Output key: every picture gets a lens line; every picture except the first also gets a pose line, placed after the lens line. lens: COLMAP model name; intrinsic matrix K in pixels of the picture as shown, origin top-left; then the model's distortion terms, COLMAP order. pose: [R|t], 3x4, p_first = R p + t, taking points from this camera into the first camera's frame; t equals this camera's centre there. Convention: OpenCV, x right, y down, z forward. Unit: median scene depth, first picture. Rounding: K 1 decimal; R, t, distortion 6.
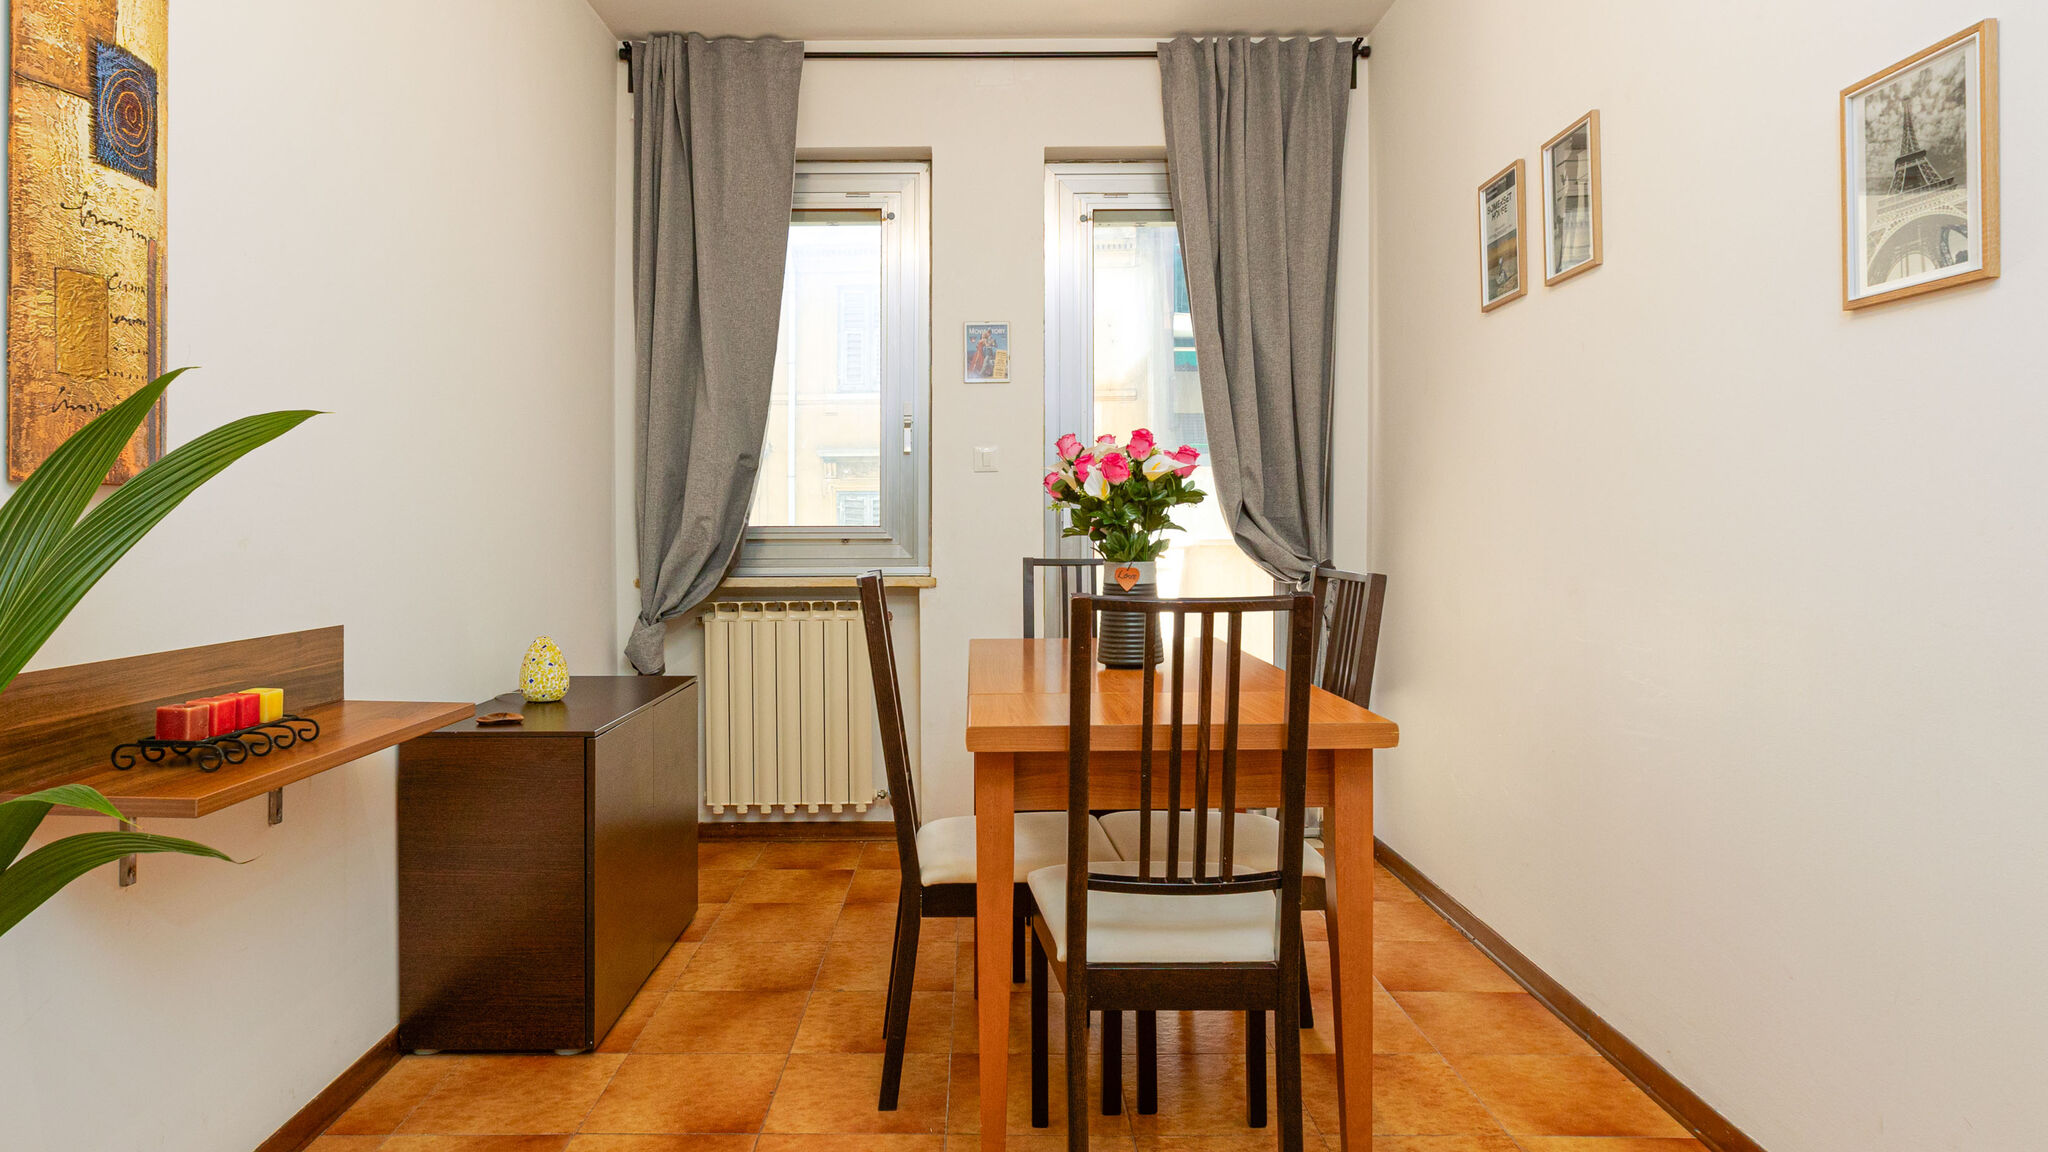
lens RADIAL K [[1252.6, 0, 1018.5], [0, 1252.6, 525.0], [0, 0, 1]] dist [0.001551, 0.000908]
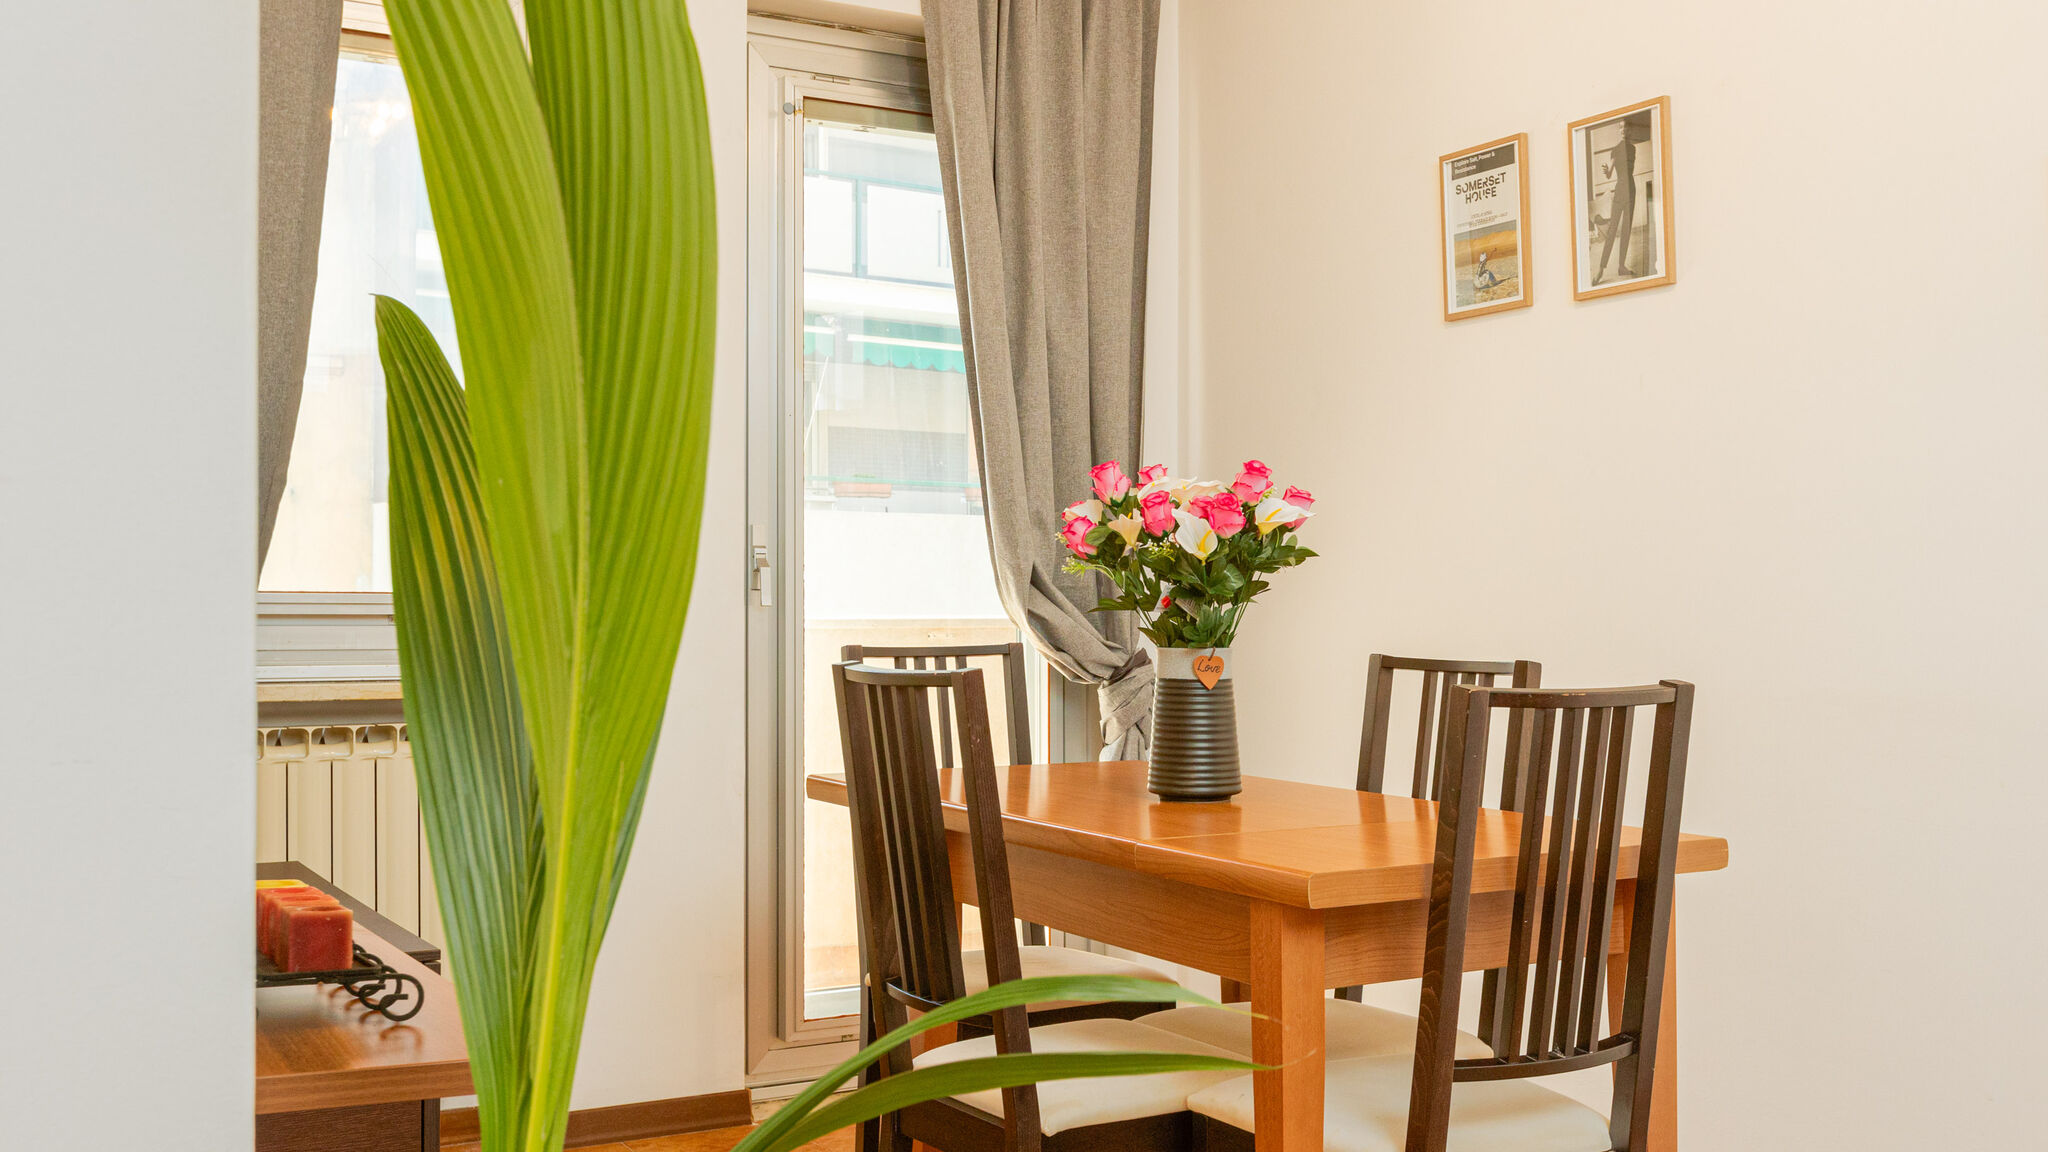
lens RADIAL K [[2154.6, 0, 1024.0], [0, 2154.6, 576.0], [0, 0, 1]] dist [-0.029505, -0.006490]
pose [[0.847249, 0.015063, 0.530983, -0.551642], [-0.008896, 0.999860, -0.014169, 0.006206], [-0.531122, 0.007281, 0.847264, 0.030107]]
